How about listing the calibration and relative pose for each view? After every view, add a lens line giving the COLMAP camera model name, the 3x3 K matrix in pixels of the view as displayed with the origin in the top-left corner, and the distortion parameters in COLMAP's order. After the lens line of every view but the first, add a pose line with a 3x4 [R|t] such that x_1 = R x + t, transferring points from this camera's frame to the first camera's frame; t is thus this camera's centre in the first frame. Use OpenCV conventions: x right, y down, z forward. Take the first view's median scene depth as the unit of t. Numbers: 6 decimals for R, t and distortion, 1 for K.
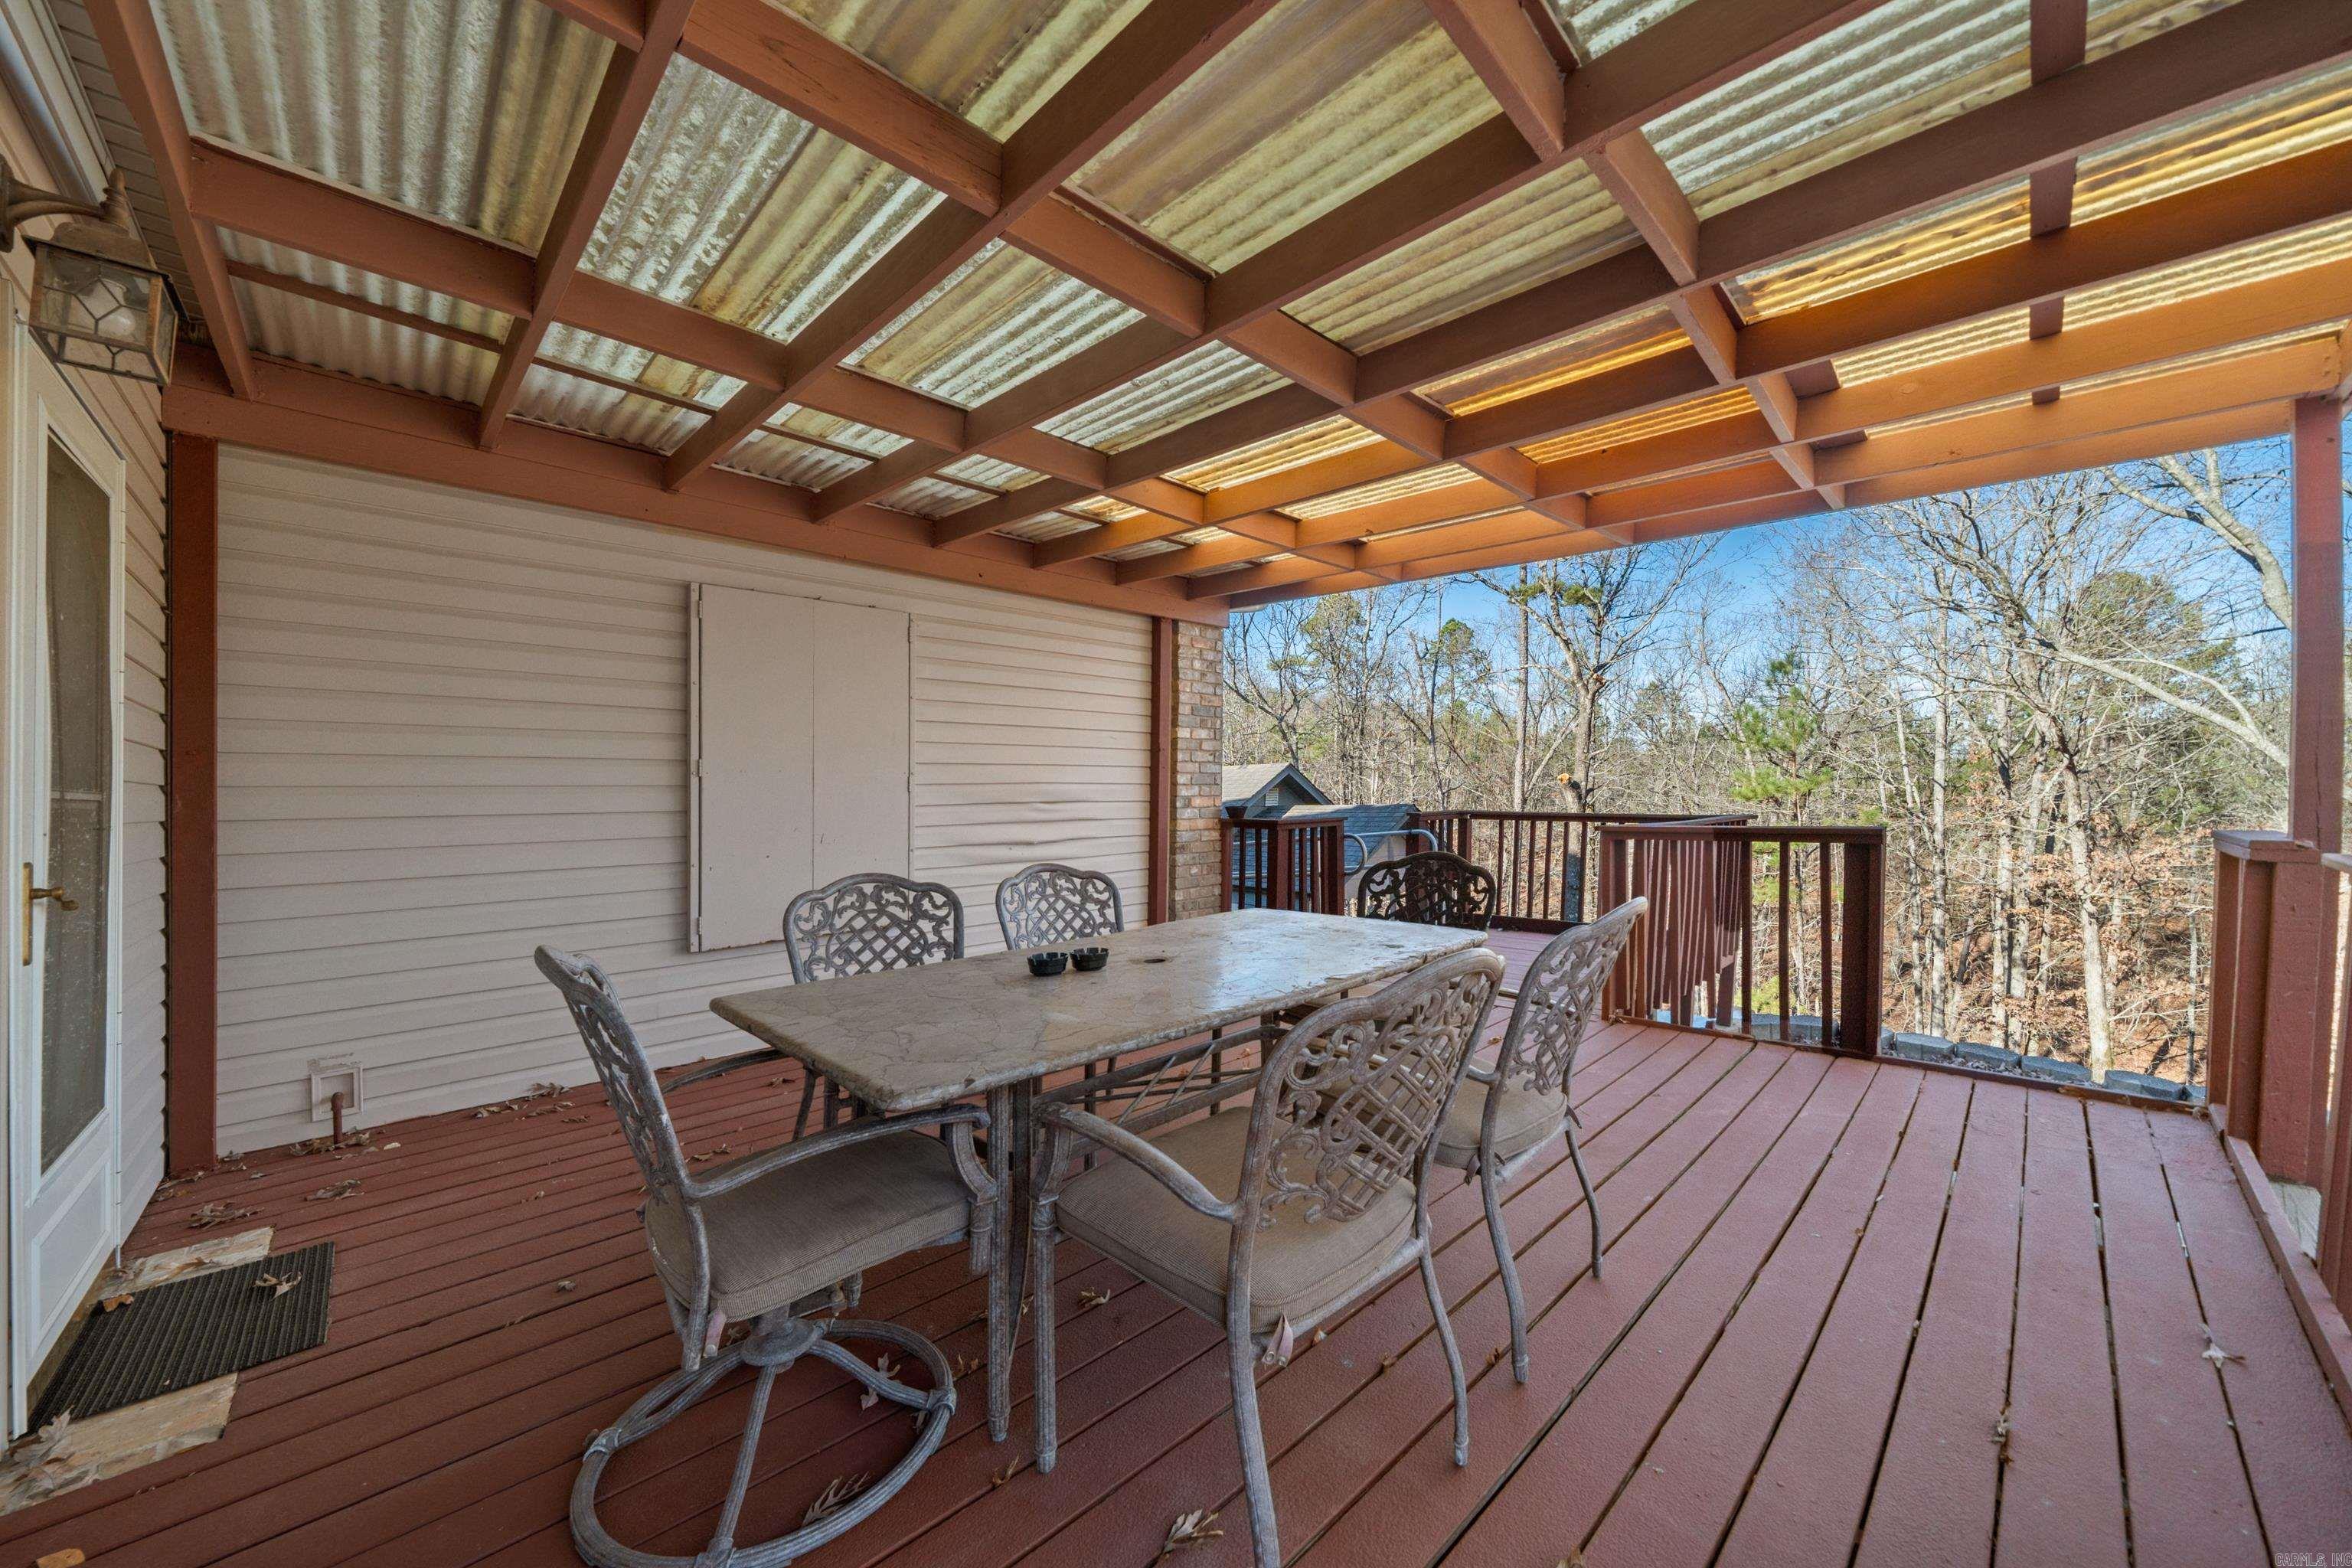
lens RADIAL K [[830.8, 0, 1175.5], [0, 830.8, 782.2], [0, 0, 1]] dist [0.000286, -0.000062]
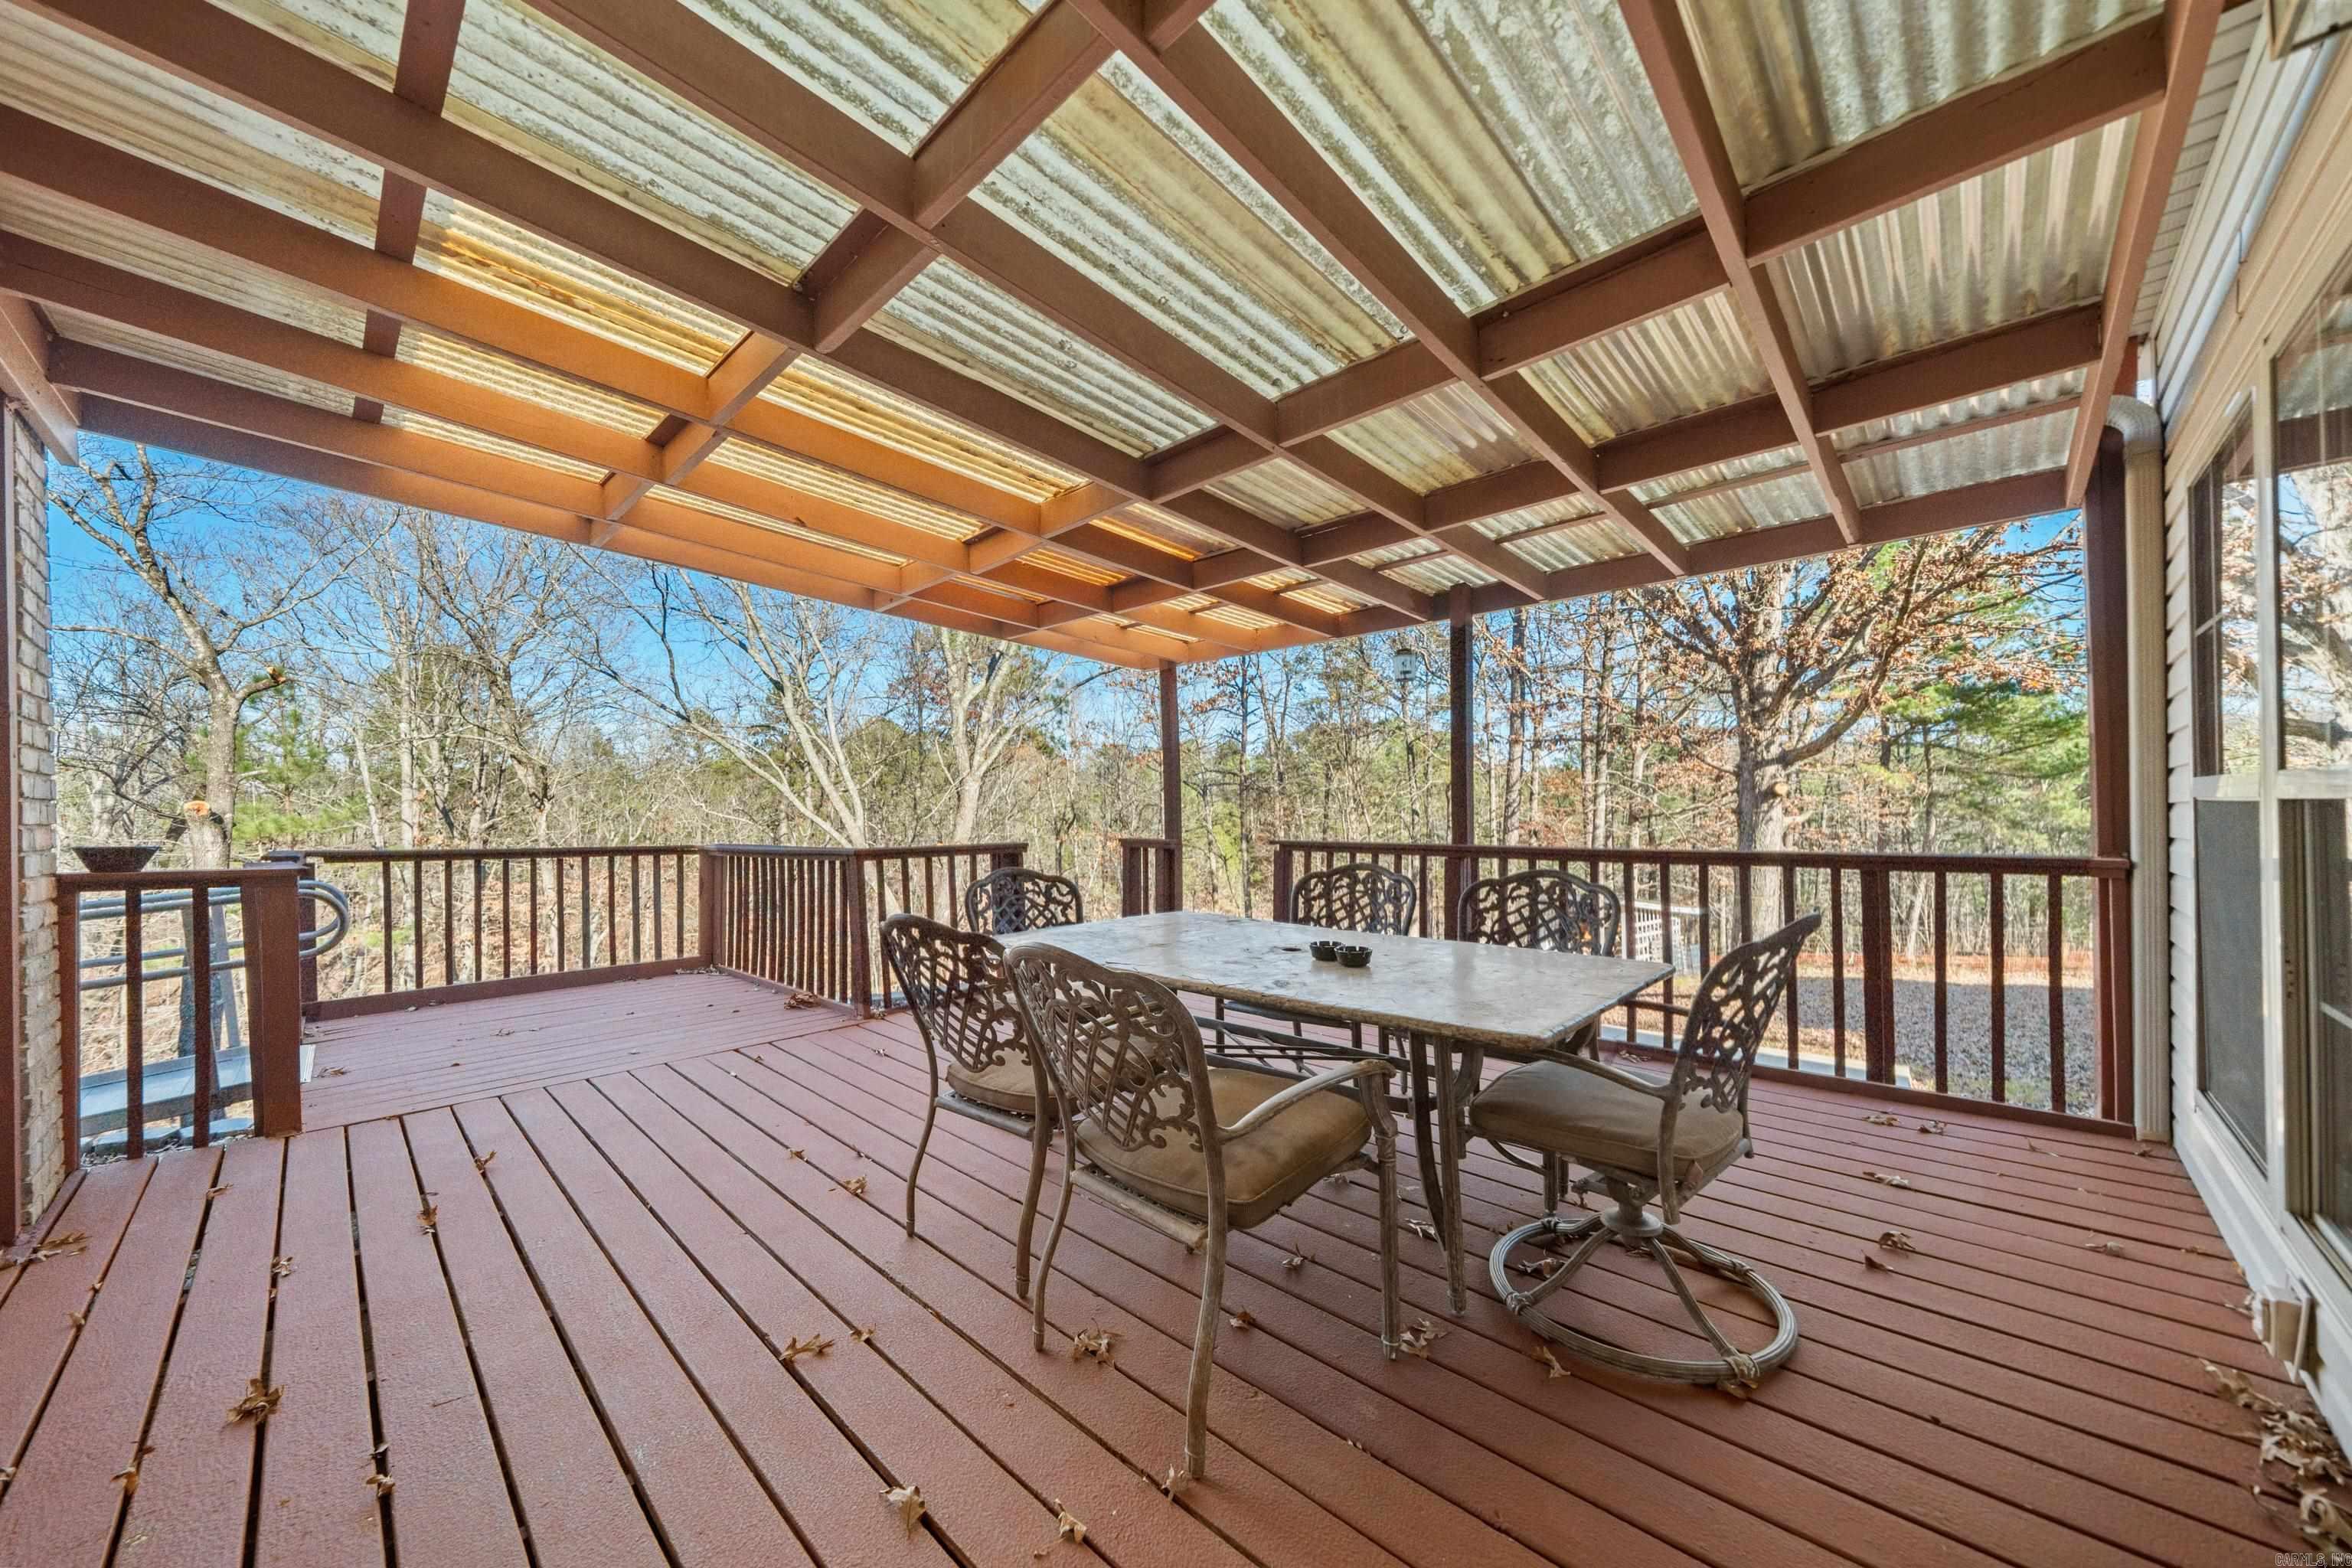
lens RADIAL K [[830.8, 0, 1172.1], [0, 830.8, 828.1], [0, 0, 1]] dist [0.000286, -0.000062]
pose [[-0.045026, -0.016509, 0.998849, -0.944214], [-0.004922, 0.999855, 0.016304, 0.003446], [-0.998974, -0.004182, -0.045101, 0.955760]]
